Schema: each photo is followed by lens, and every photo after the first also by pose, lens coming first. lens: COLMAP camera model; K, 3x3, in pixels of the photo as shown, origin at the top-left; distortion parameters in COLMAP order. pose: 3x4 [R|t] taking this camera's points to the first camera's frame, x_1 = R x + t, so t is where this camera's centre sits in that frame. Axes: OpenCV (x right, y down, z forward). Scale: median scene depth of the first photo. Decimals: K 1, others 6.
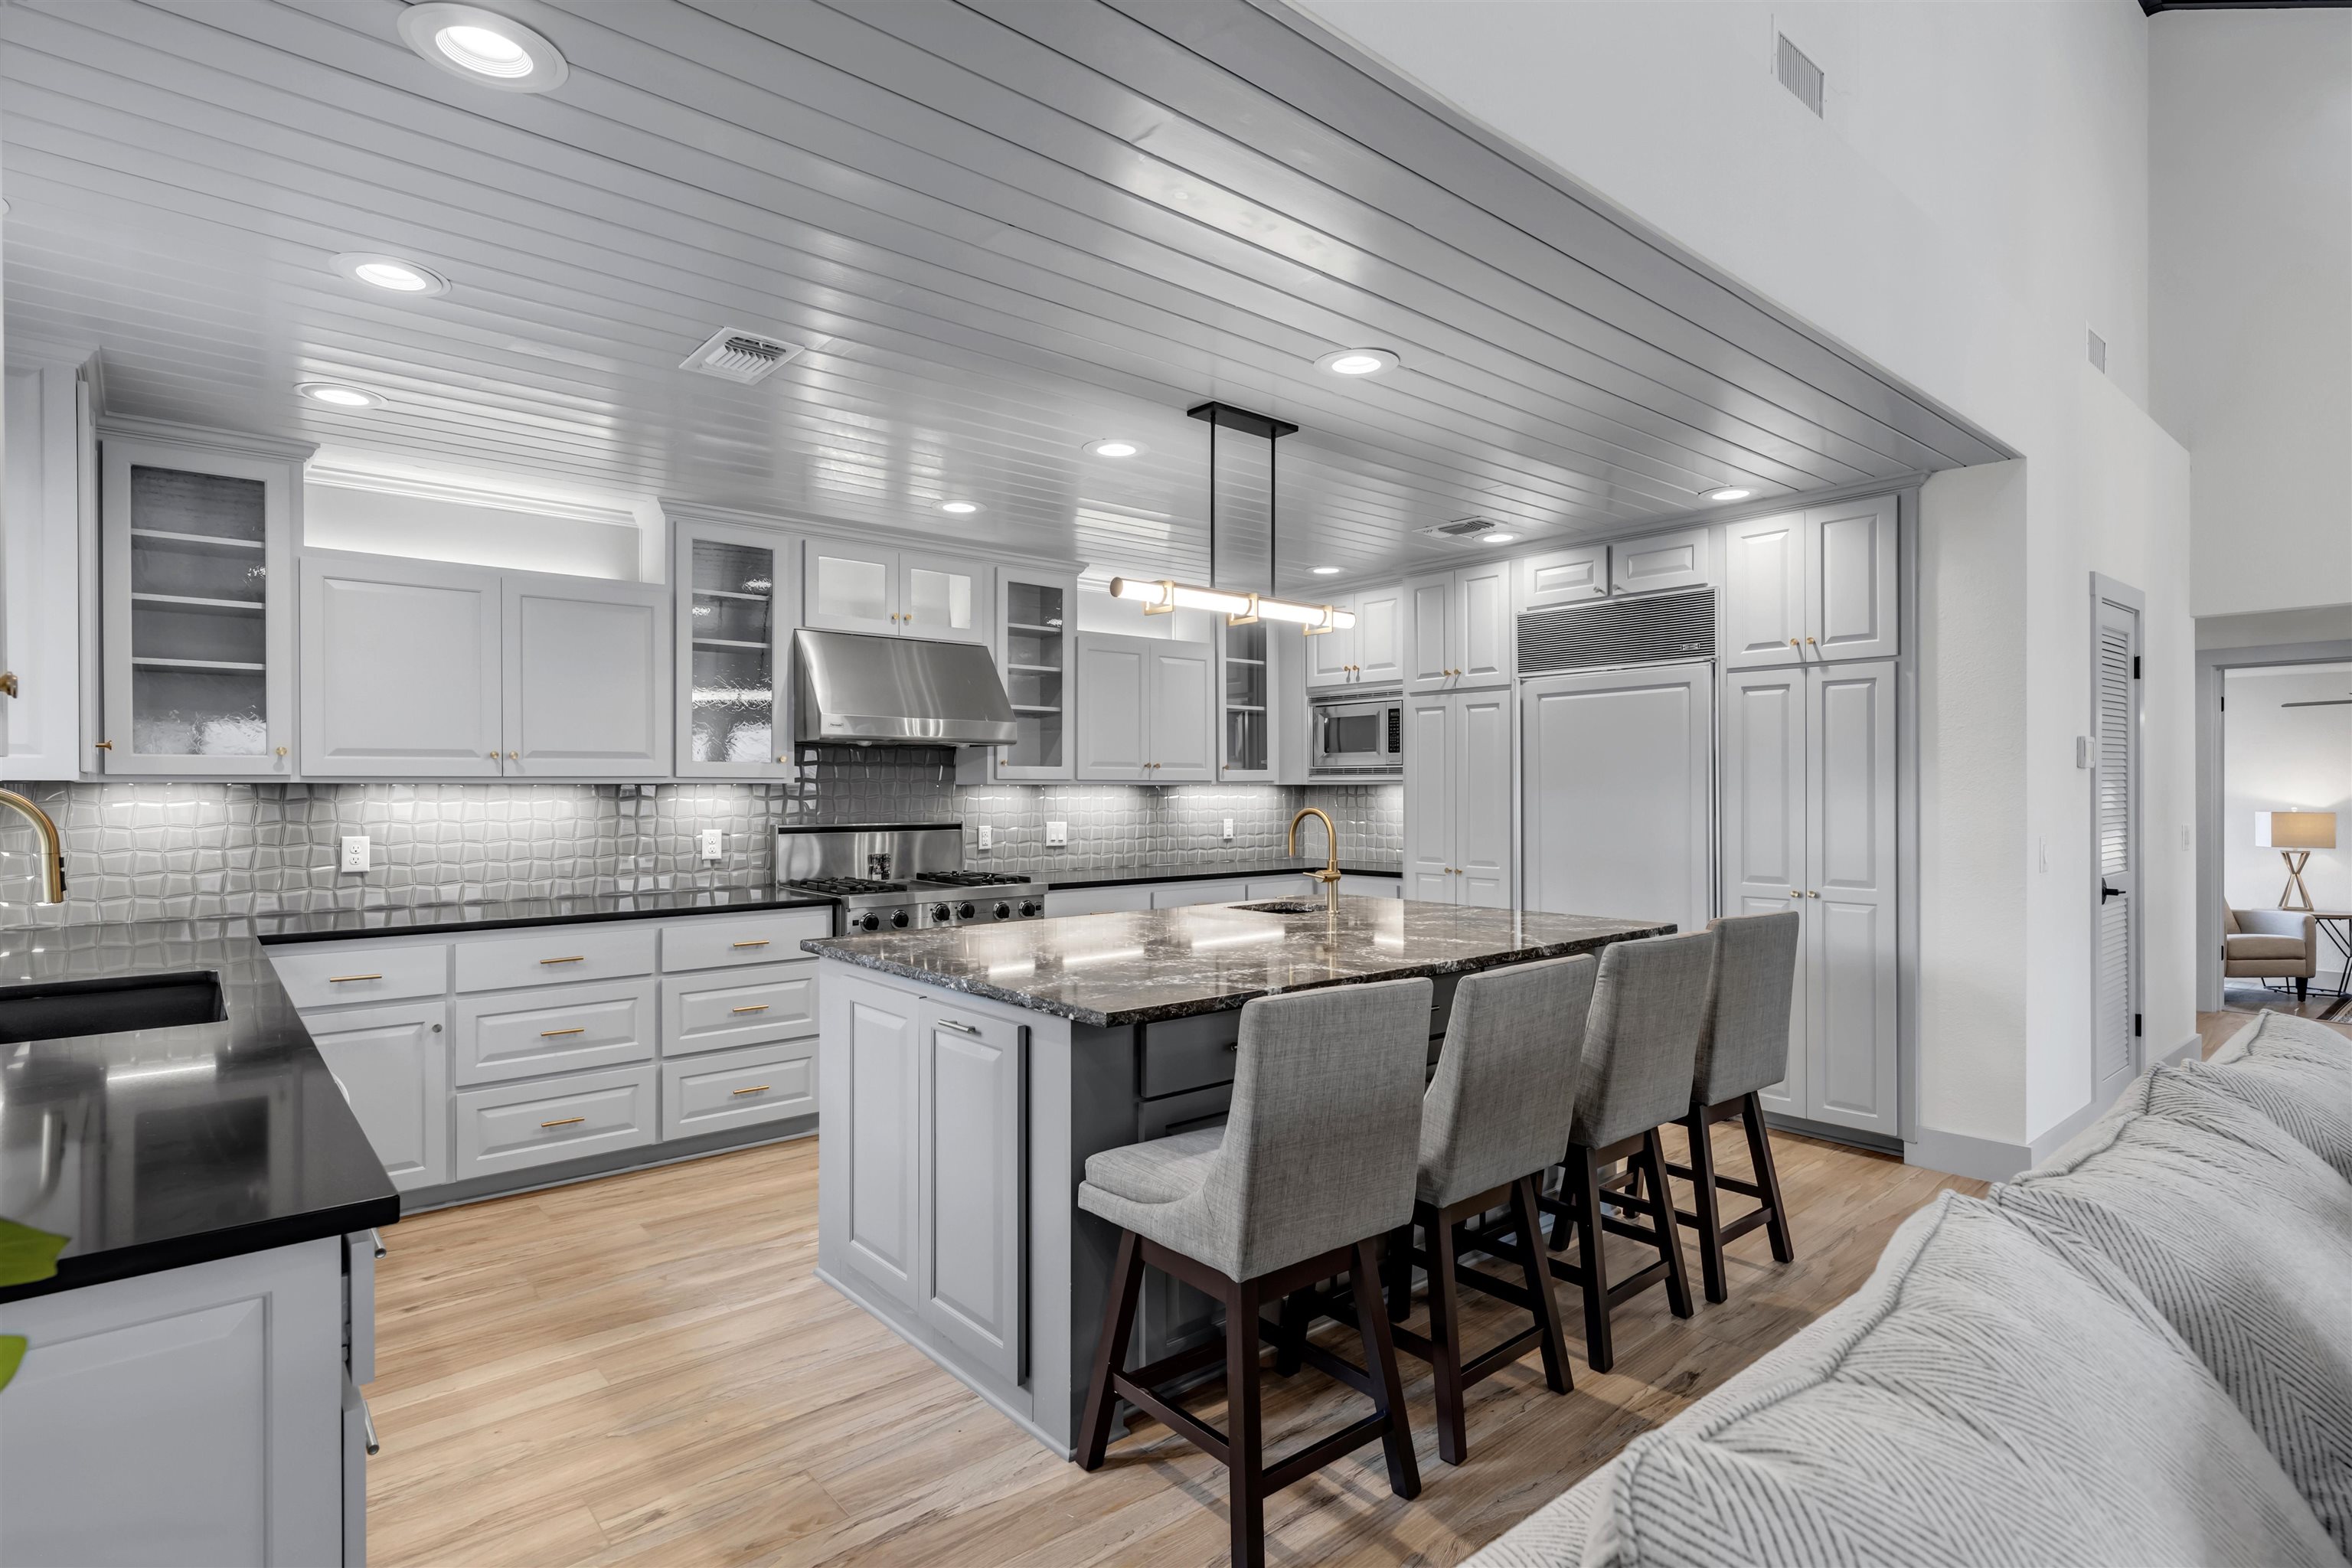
lens RADIAL K [[1180.3, 0, 1172.9], [0, 1180.3, 788.1], [0, 0, 1]] dist [-0.000158, -0.000068]
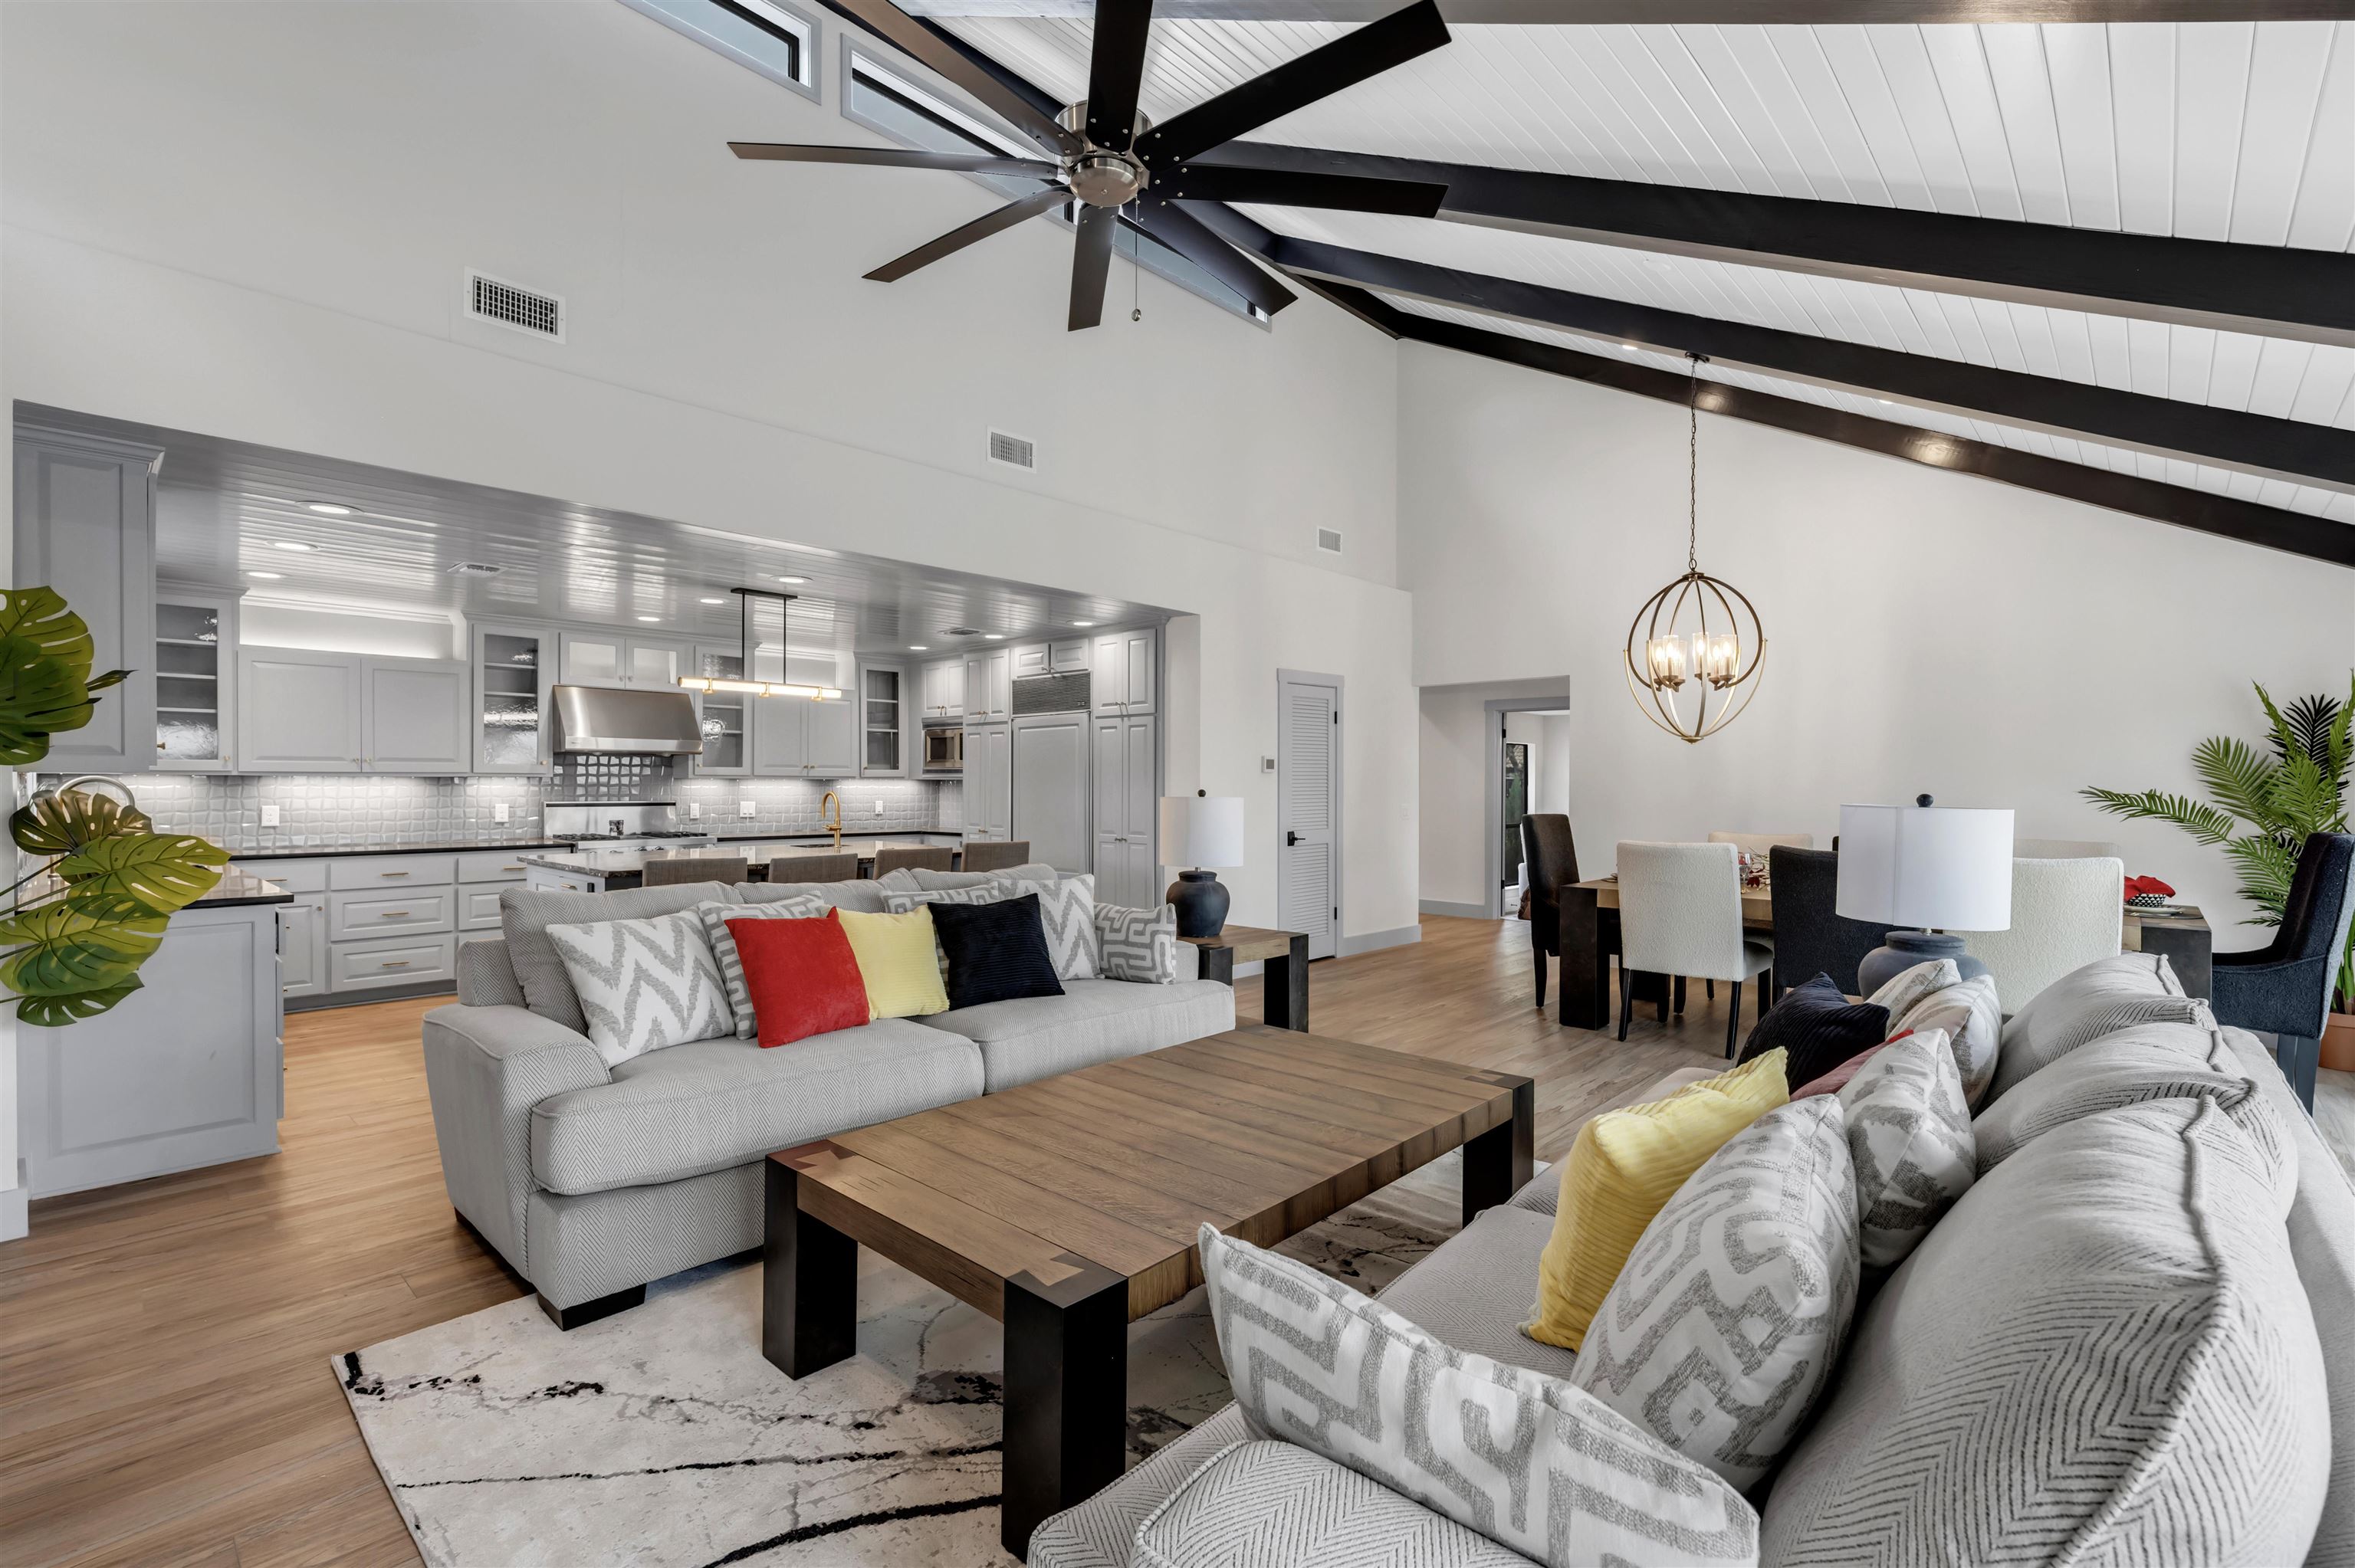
lens RADIAL K [[1055.3, 0, 1181.6], [0, 1055.3, 783.4], [0, 0, 1]] dist [0.000199, 0.000004]
pose [[0.992995, 0.004558, 0.118066, 0.387068], [-0.004673, 0.999989, 0.000698, 0.000277], [-0.118062, -0.001245, 0.993005, -0.594675]]
